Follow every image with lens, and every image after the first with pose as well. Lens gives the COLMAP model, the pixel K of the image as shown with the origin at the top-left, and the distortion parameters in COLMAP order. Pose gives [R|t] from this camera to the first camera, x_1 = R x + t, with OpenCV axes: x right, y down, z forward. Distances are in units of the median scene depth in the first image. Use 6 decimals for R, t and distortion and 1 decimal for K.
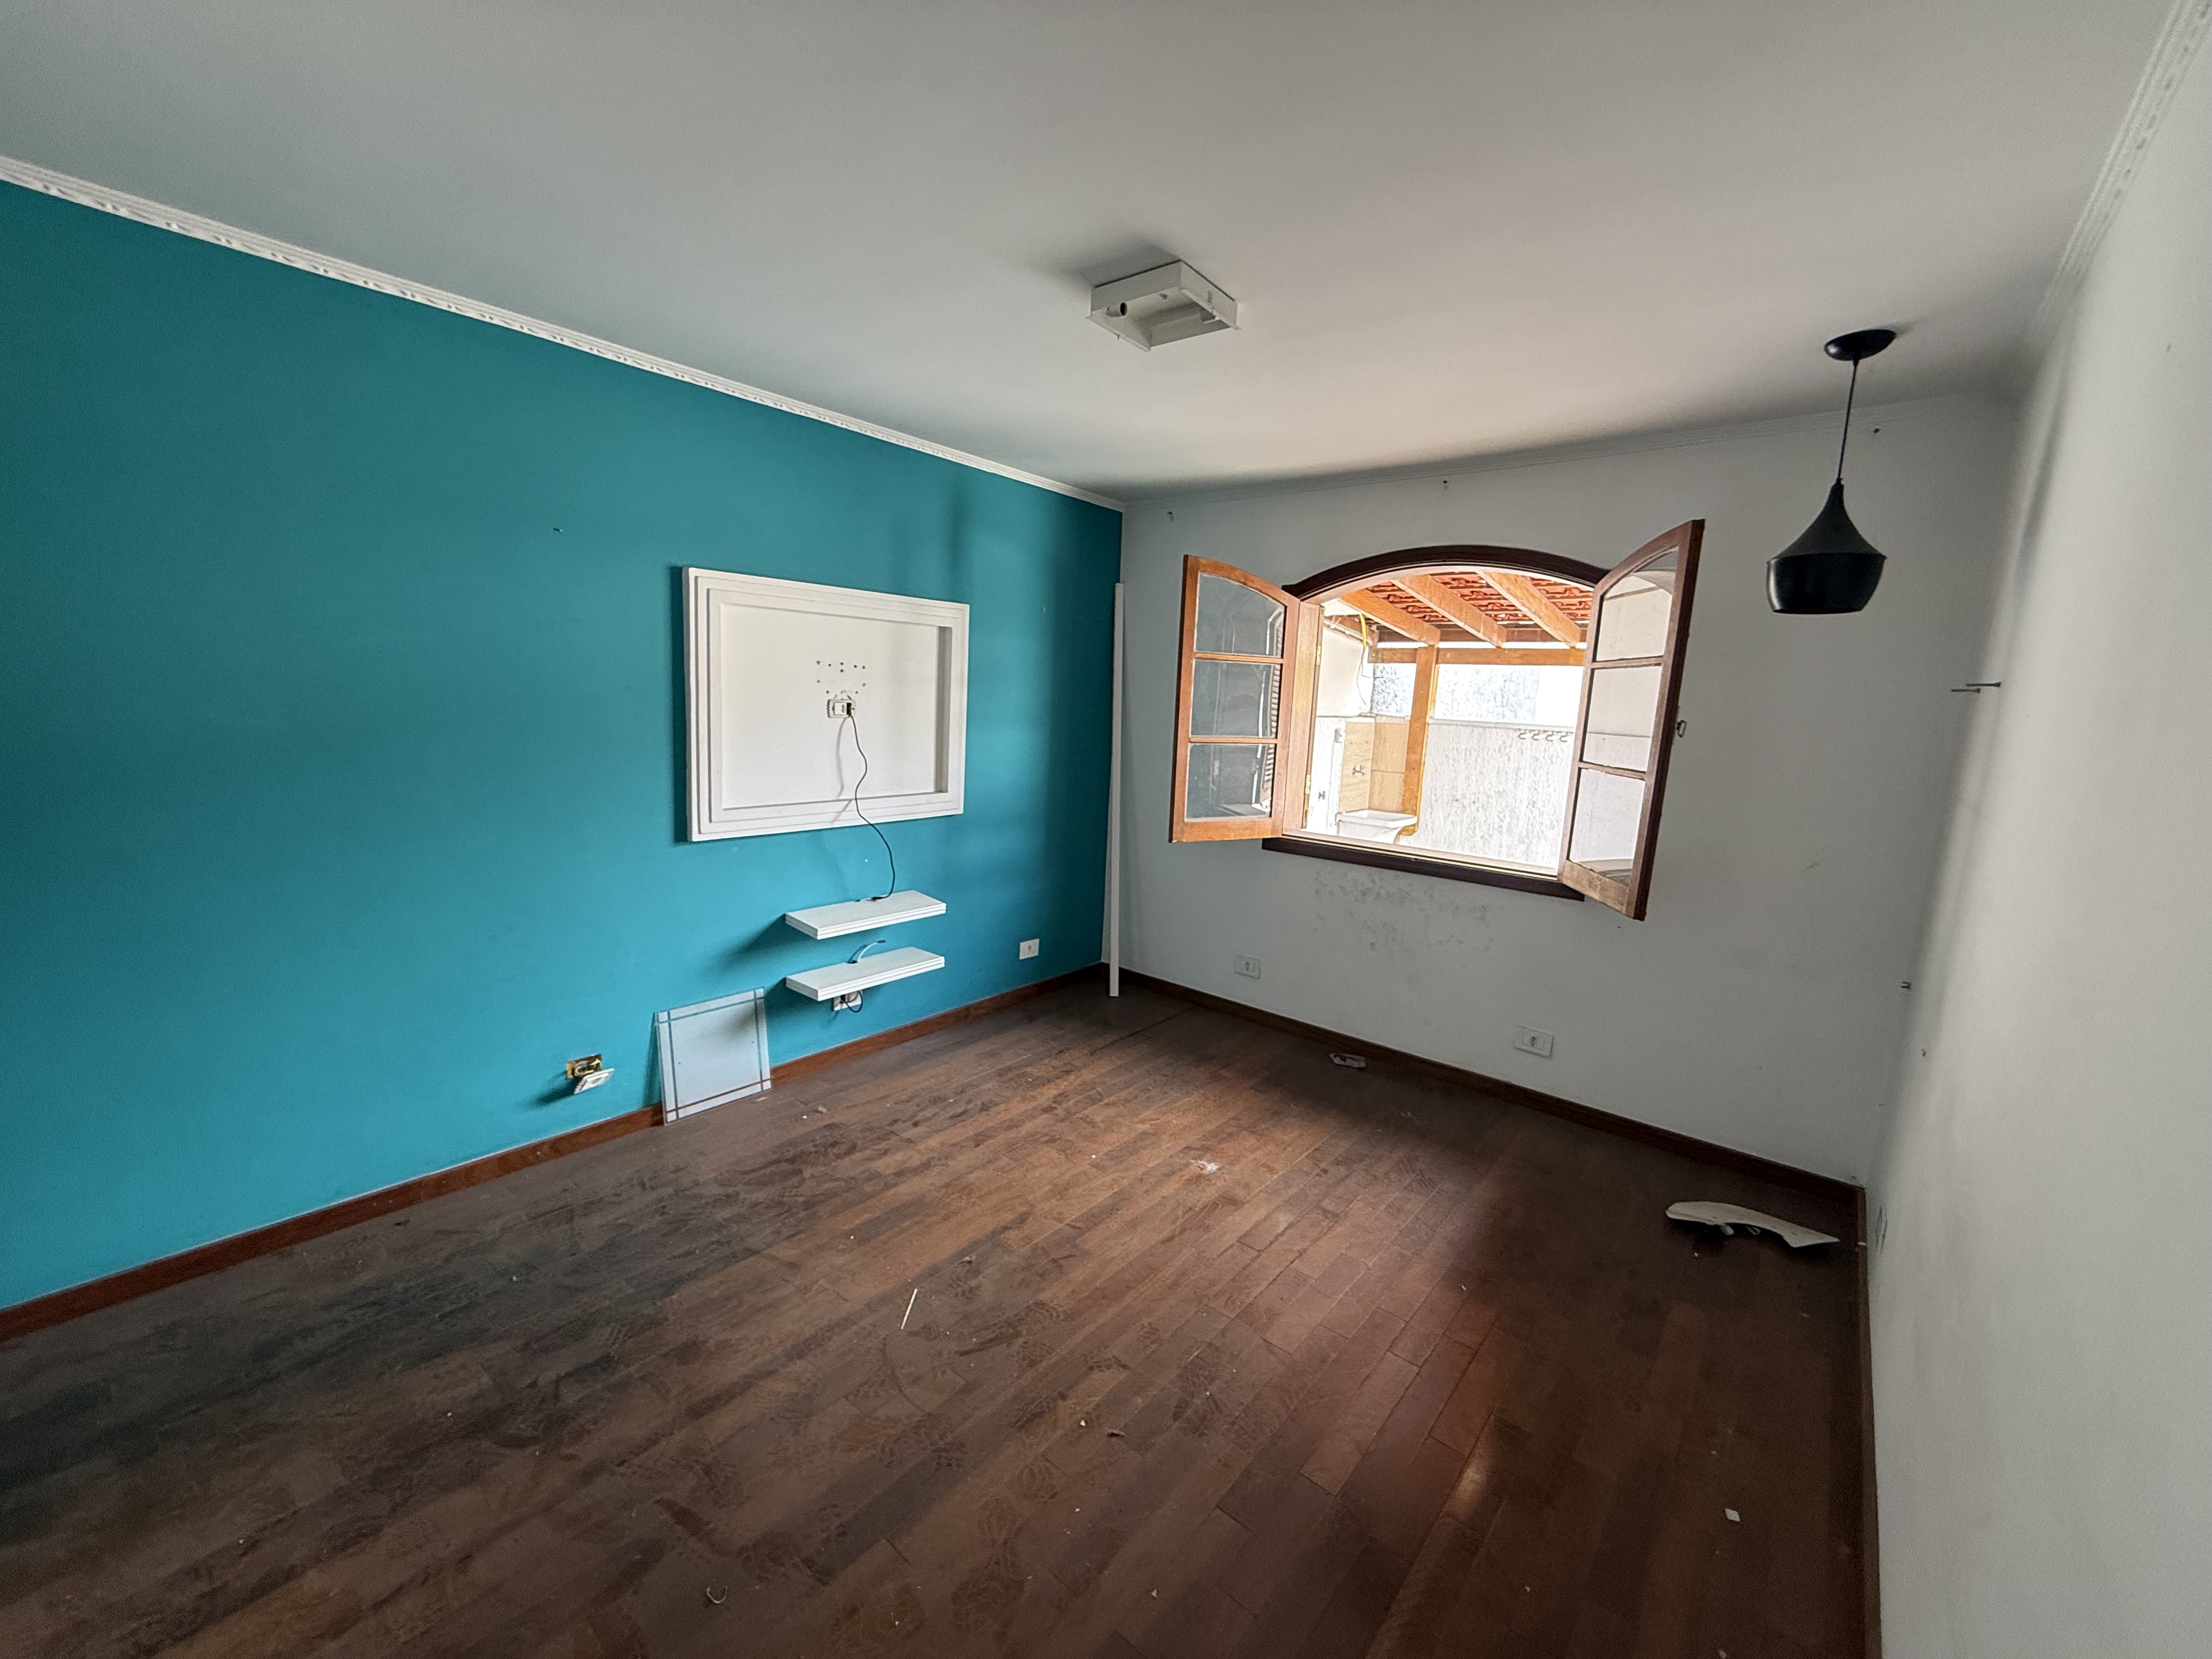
lens RADIAL K [[885.2, 0, 1100.4], [0, 885.2, 829.0], [0, 0, 1]] dist [0.001495, 0.000032]
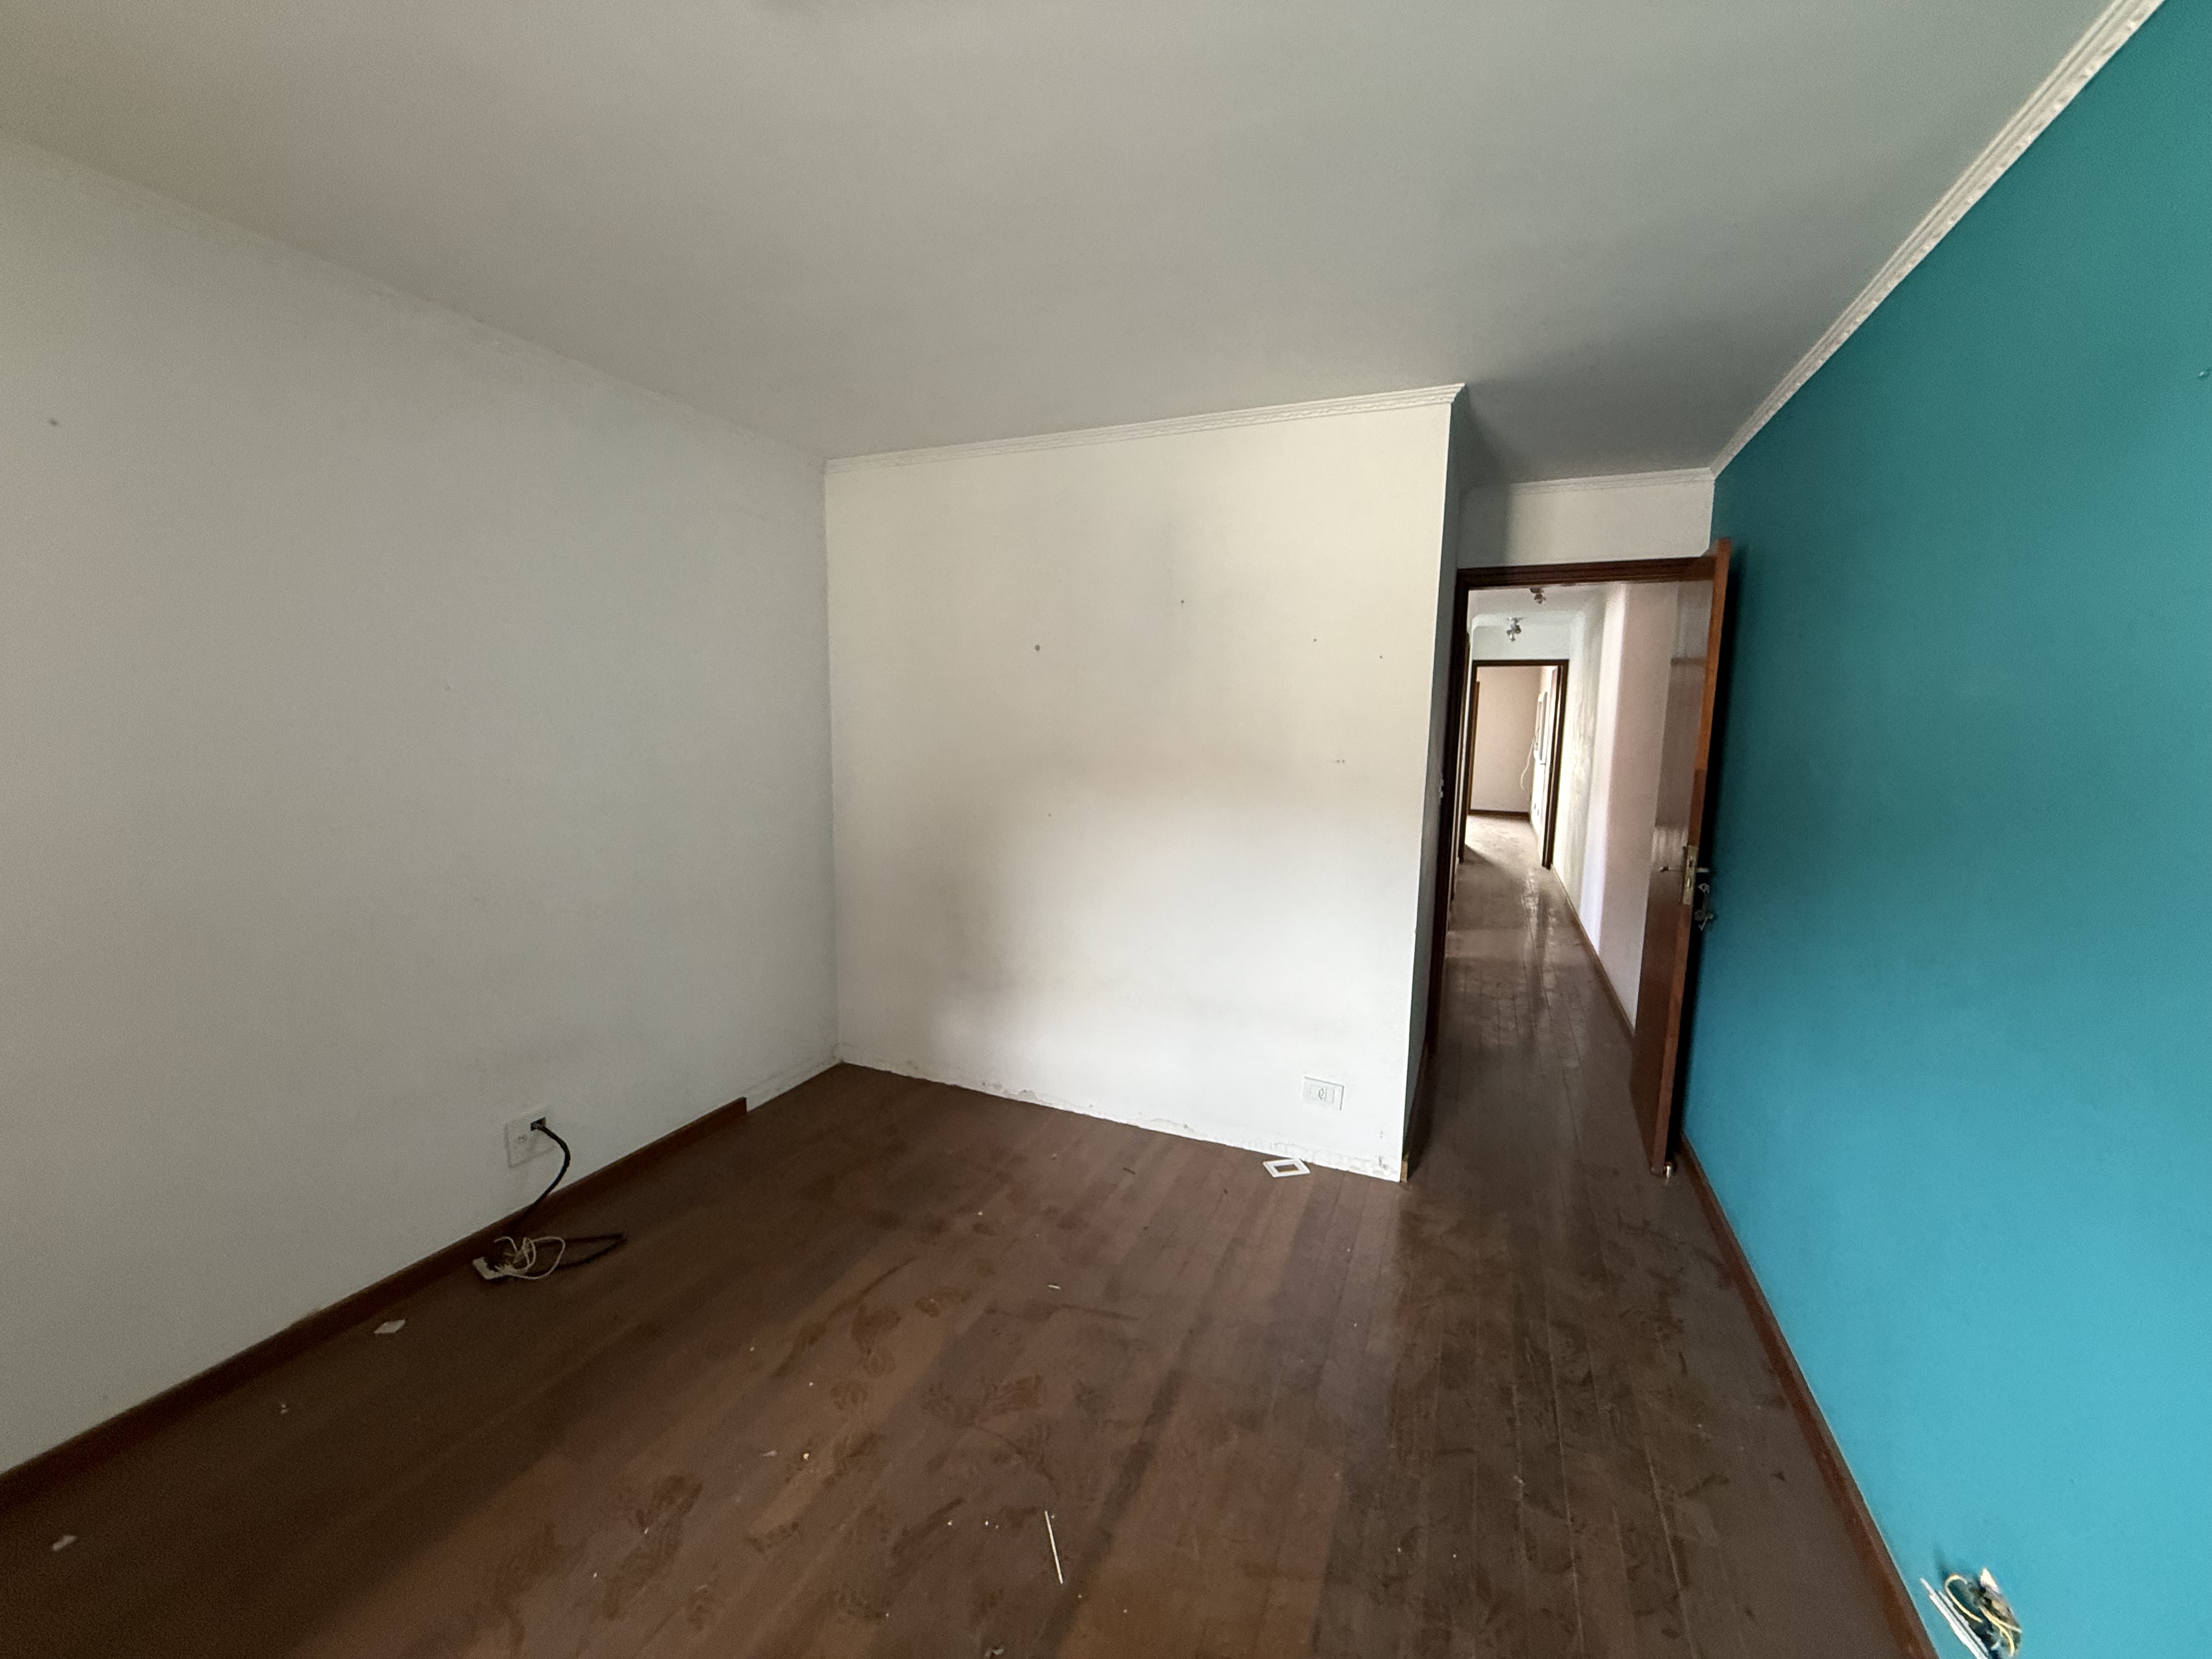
lens RADIAL K [[885.2, 0, 1100.4], [0, 885.2, 829.0], [0, 0, 1]] dist [0.001495, 0.000032]
pose [[-0.956431, -0.021451, -0.291171, -0.018495], [-0.100759, 0.960277, 0.260224, -0.162255], [0.274022, 0.278224, -0.920599, 1.085477]]
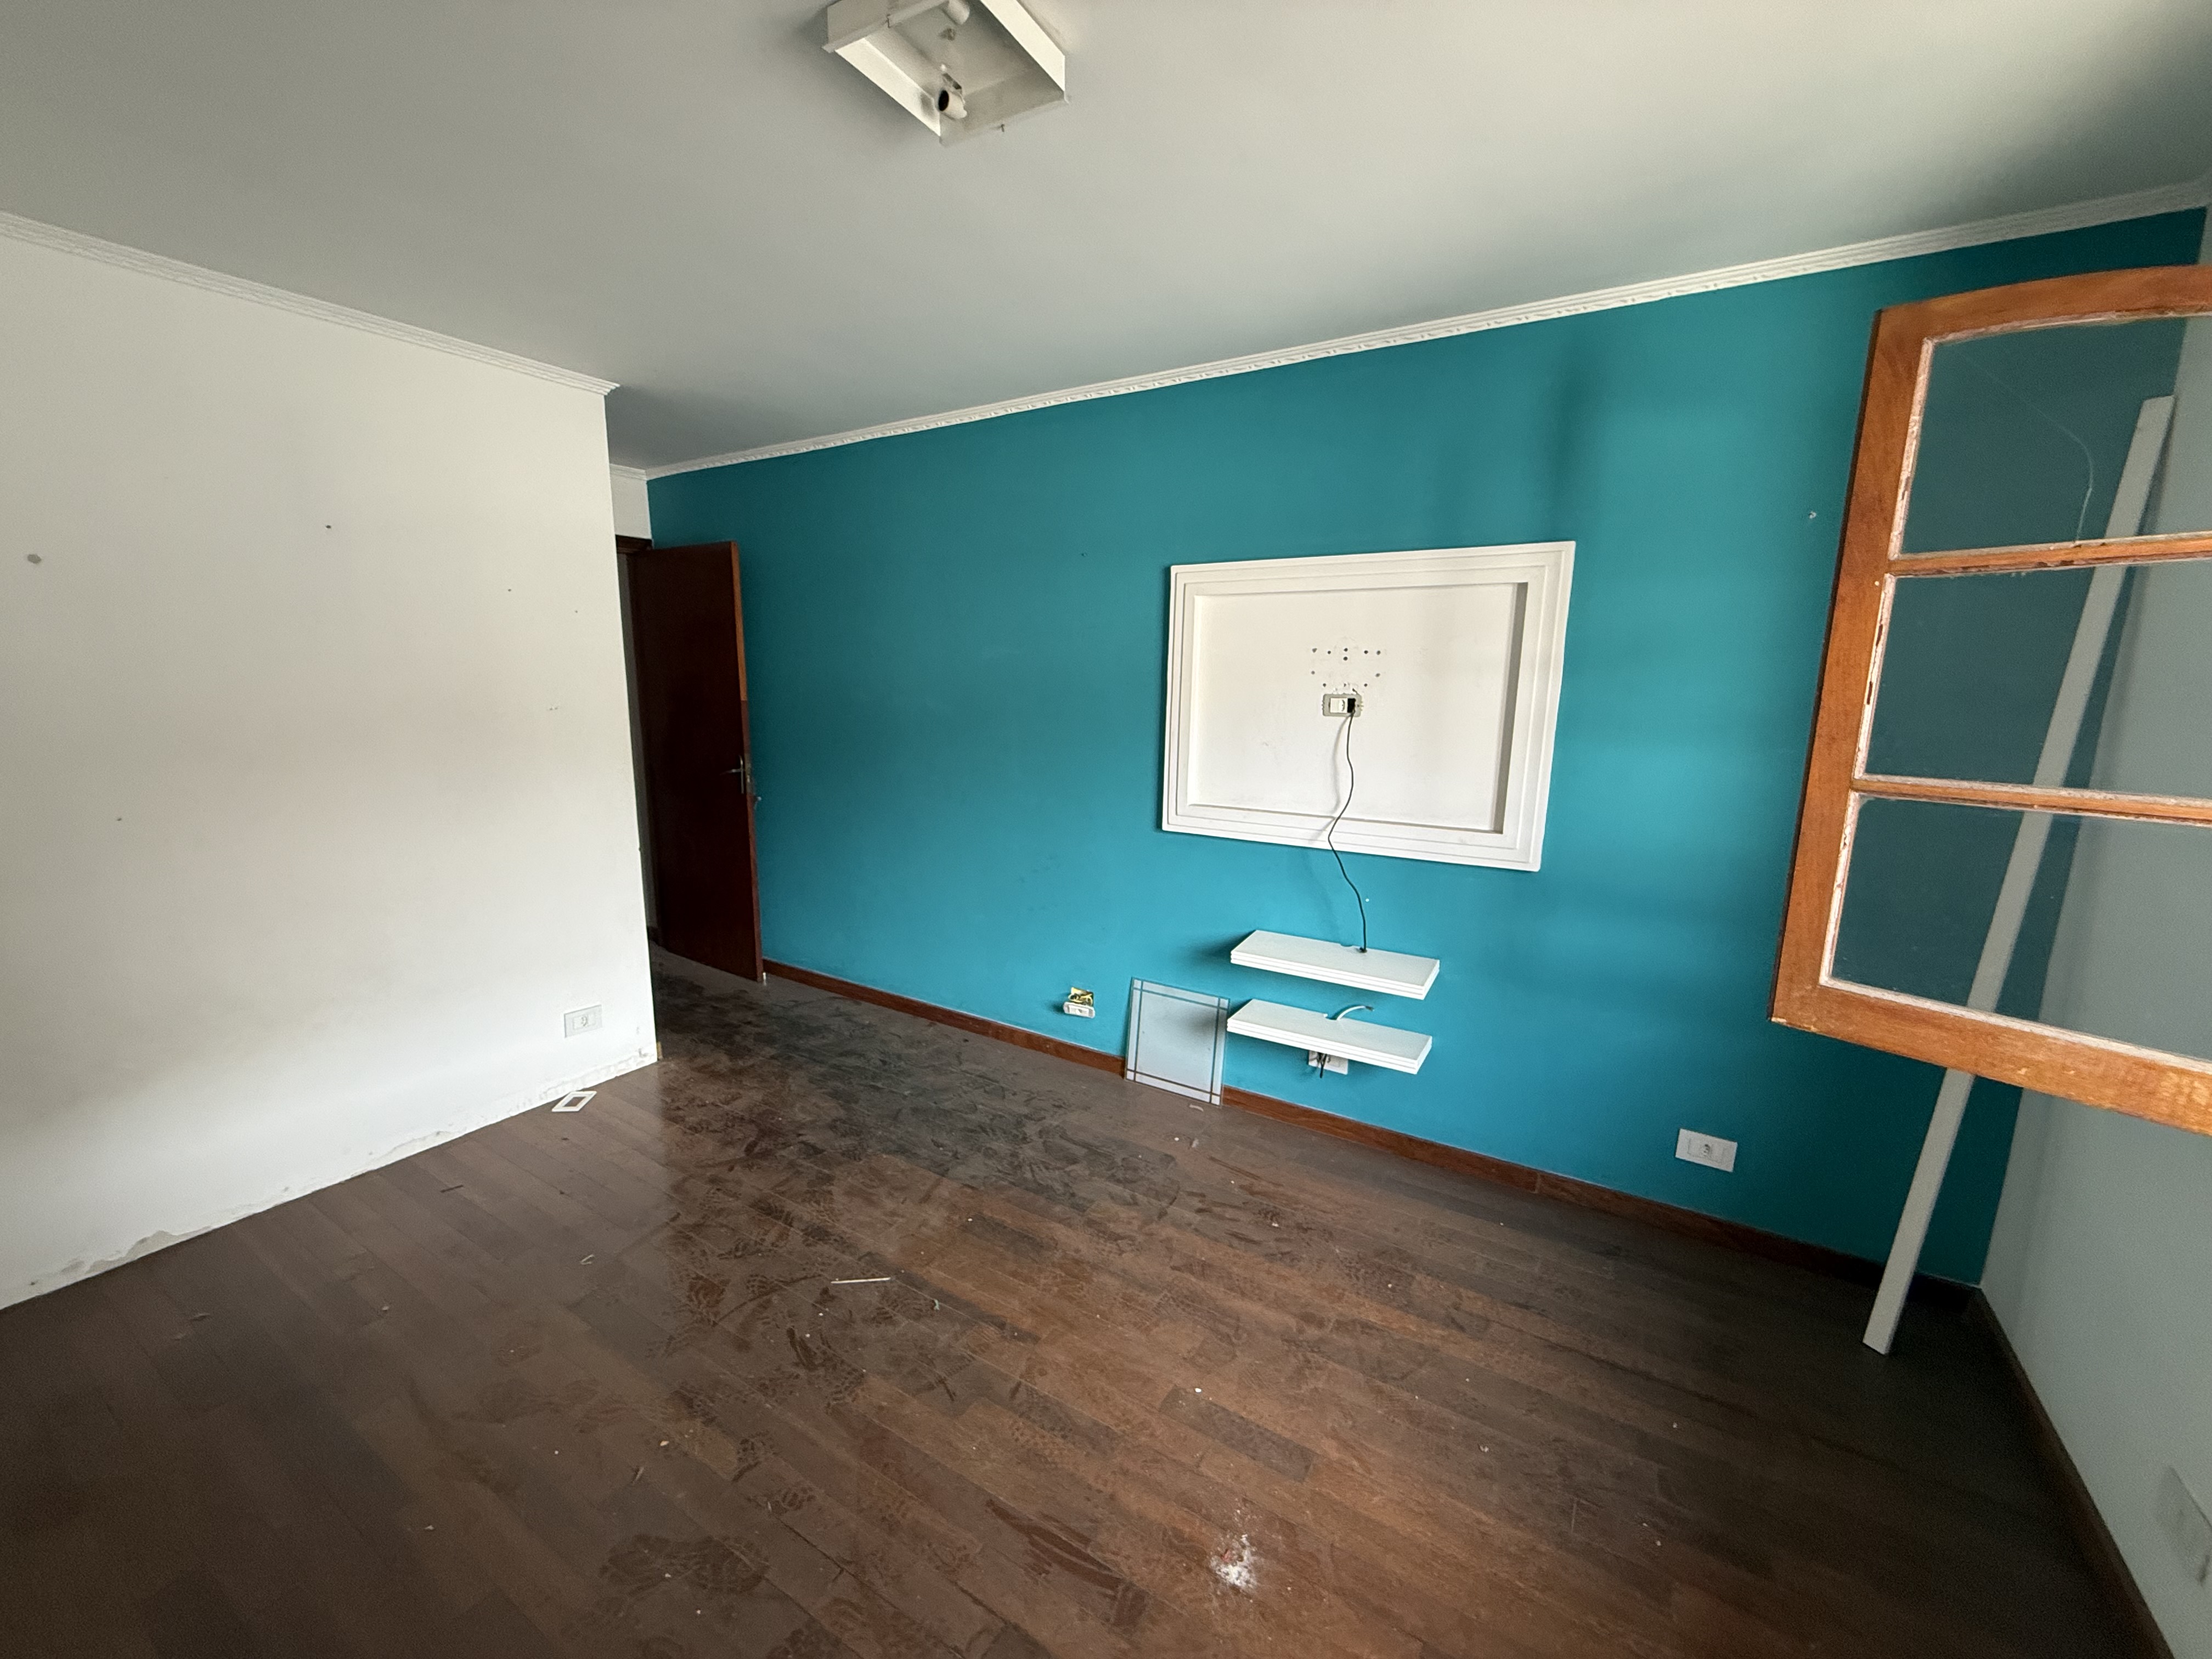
lens RADIAL K [[885.2, 0, 1100.4], [0, 885.2, 829.0], [0, 0, 1]] dist [0.001495, 0.000032]
pose [[0.144649, 0.131614, -0.980691, 0.536264], [-0.156417, 0.981694, 0.108677, -0.086183], [0.977042, 0.137677, 0.162588, 0.735000]]
